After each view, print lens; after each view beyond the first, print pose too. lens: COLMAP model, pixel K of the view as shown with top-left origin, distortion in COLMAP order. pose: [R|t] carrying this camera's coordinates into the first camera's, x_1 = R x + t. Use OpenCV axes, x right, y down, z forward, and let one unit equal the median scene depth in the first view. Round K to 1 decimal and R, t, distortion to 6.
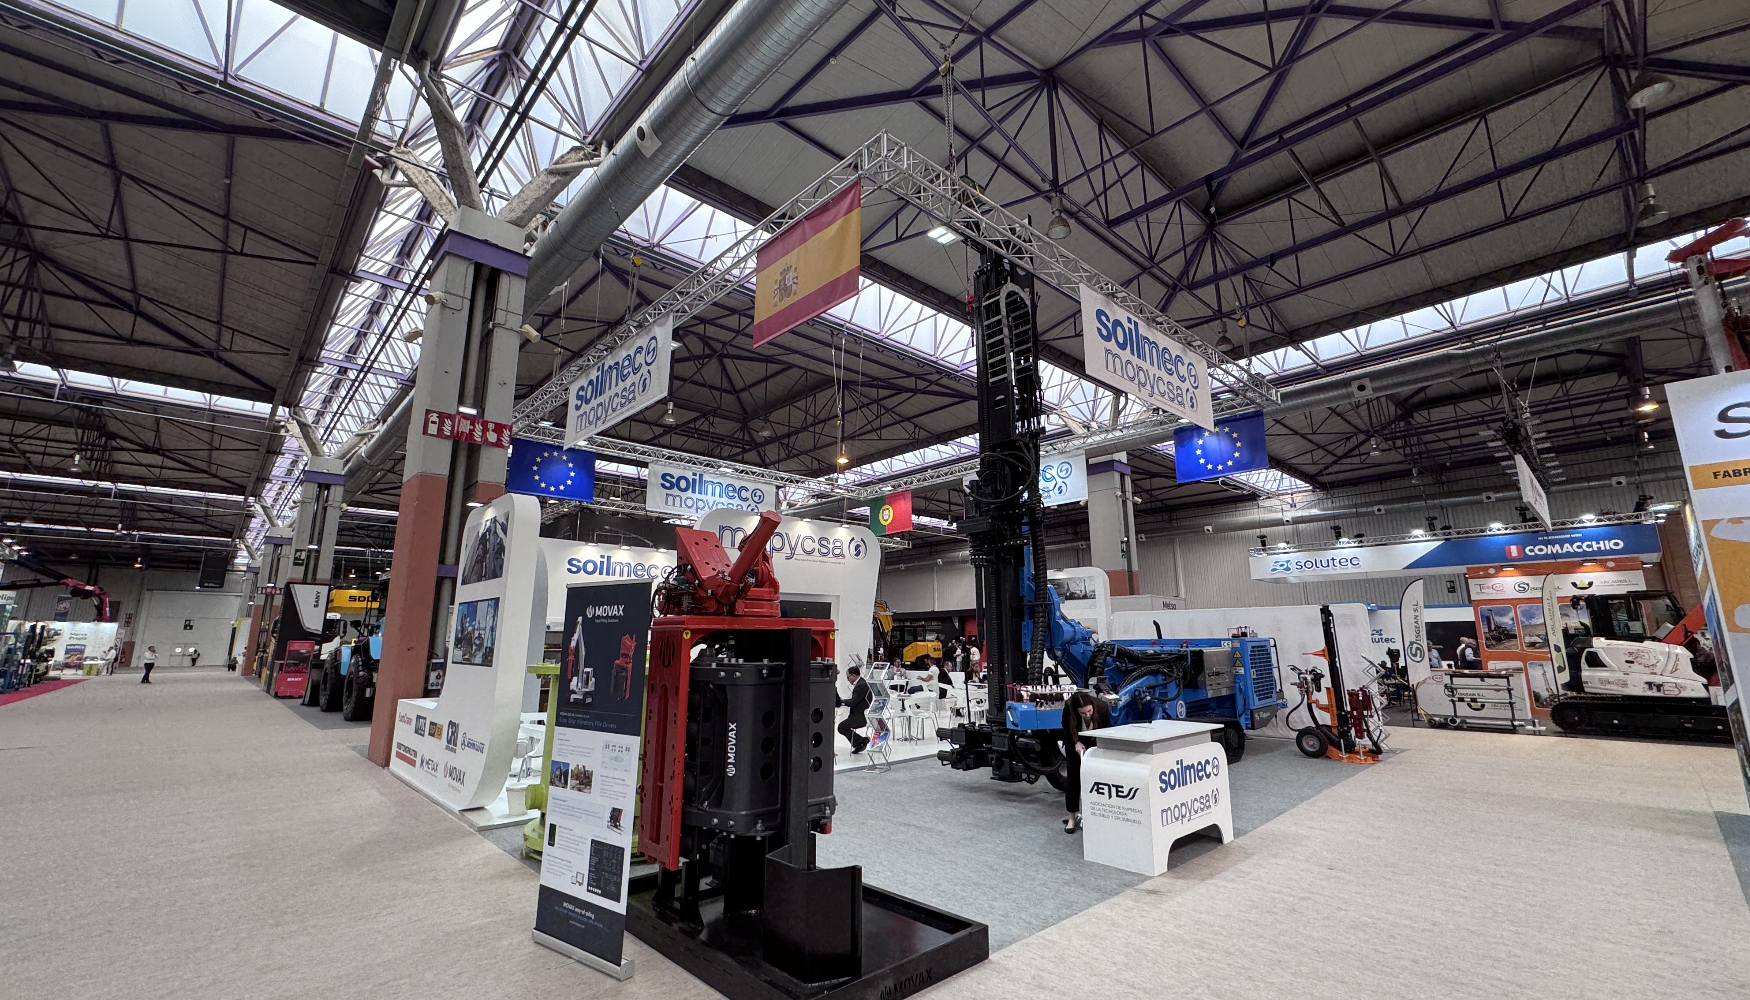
lens RADIAL K [[696.9, 0, 912.7], [0, 696.9, 505.5], [0, 0, 1]] dist [0.014531, 0.000105]
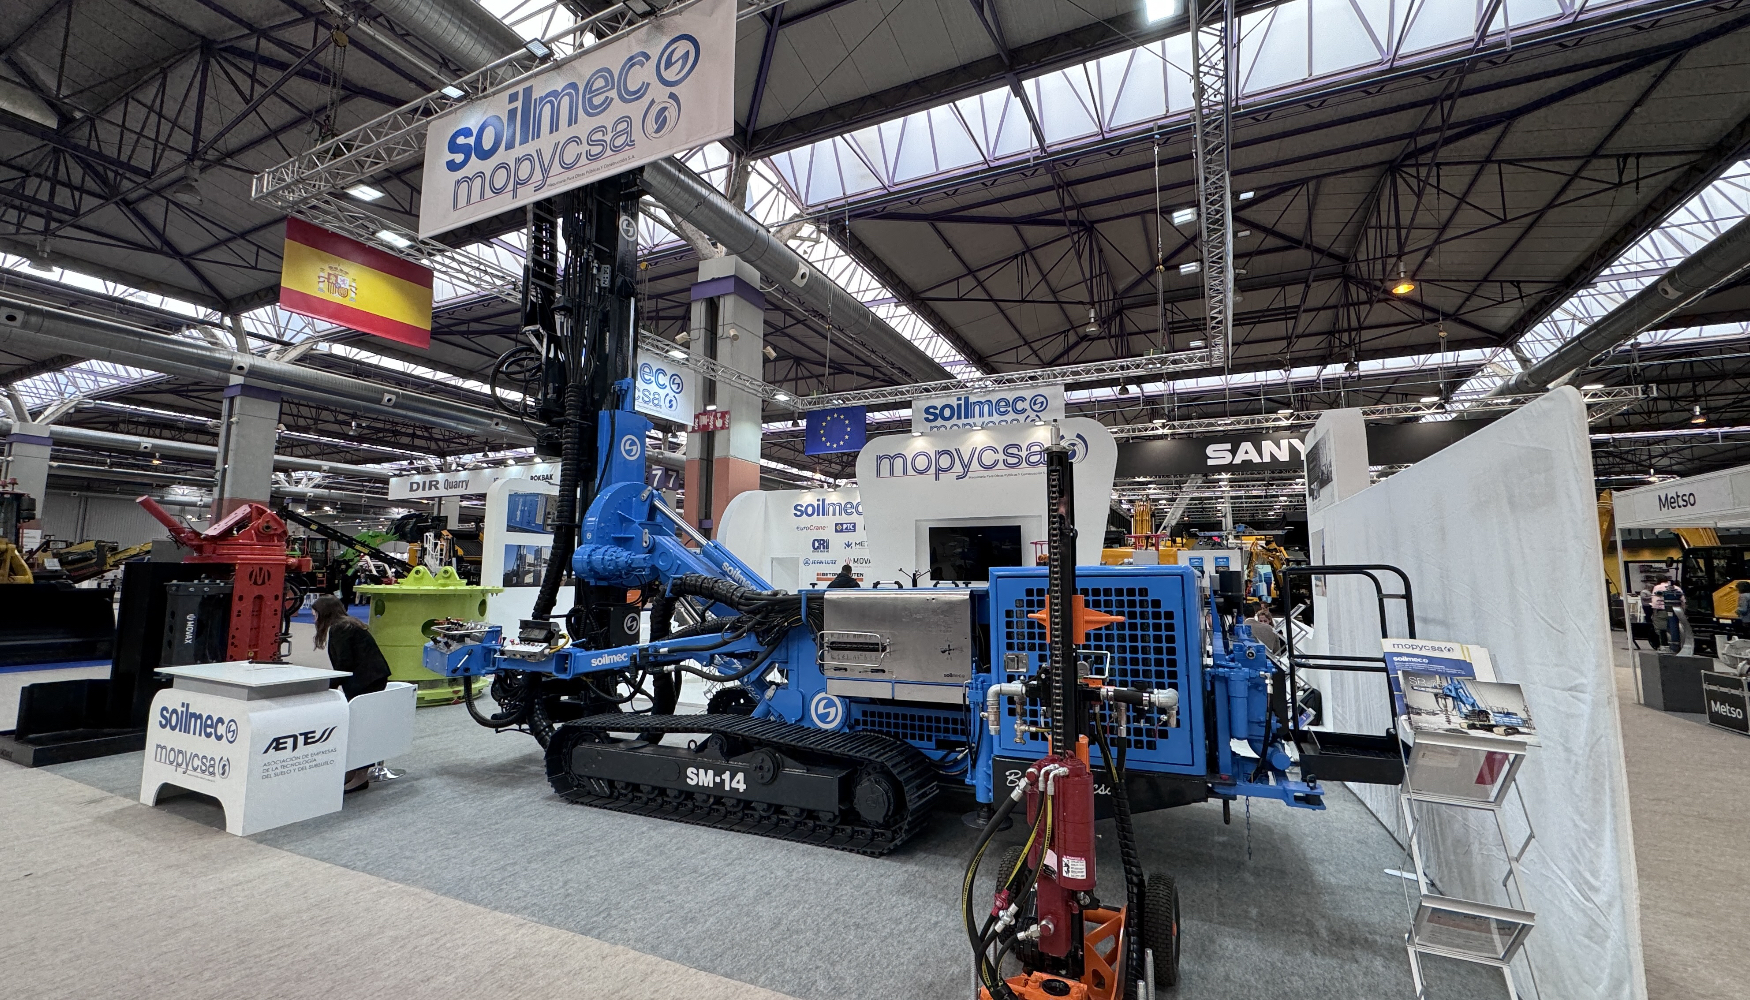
lens RADIAL K [[709.5, 0, 875.0], [0, 709.5, 500.0], [0, 0, 1]] dist [0.000773, 0.000029]
pose [[0.325262, -0.091970, -0.941141, 0.152284], [0.178167, 0.983395, -0.034524, 0.028650], [0.928688, -0.156451, 0.336247, 0.152054]]
